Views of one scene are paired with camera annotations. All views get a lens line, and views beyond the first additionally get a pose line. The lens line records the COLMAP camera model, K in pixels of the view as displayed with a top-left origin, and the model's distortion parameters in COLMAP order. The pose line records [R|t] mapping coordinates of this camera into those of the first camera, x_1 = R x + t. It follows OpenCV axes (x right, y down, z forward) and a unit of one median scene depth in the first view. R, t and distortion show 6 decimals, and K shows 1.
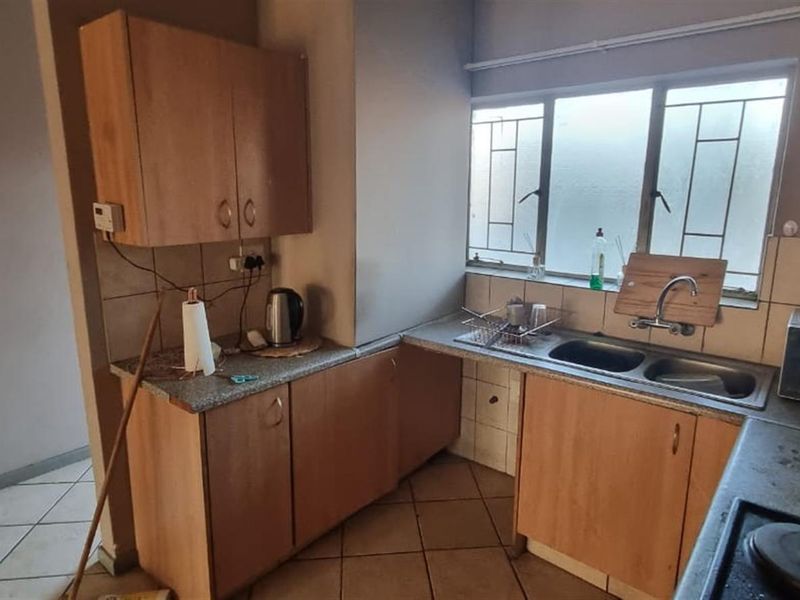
lens RADIAL K [[507.7, 0, 402.8], [0, 507.7, 297.5], [0, 0, 1]] dist [0.001367, 0.006545]
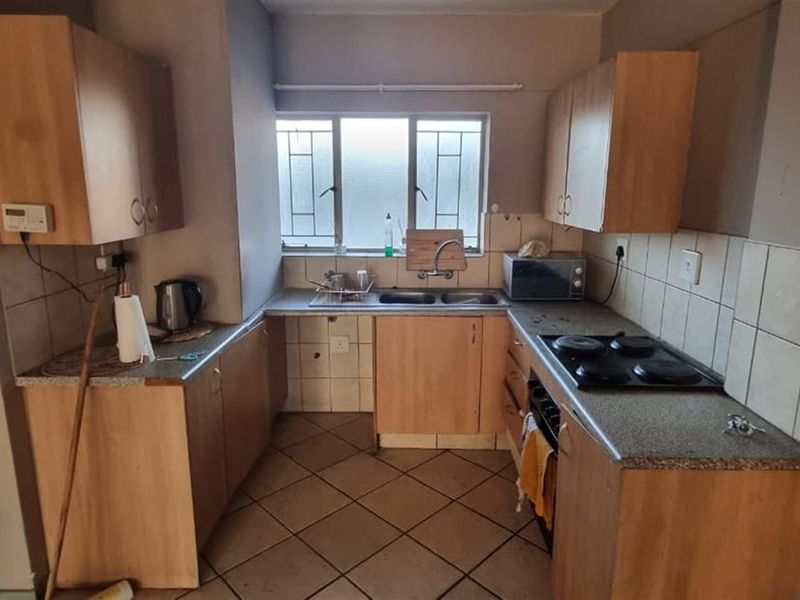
lens RADIAL K [[506.3, 0, 407.5], [0, 506.3, 302.3], [0, 0, 1]] dist [0.011025, 0.001559]
pose [[0.778559, -0.145490, 0.610474, -0.483812], [0.134378, 0.988843, 0.064287, 0.026820], [-0.613016, 0.031983, 0.789423, -0.153380]]
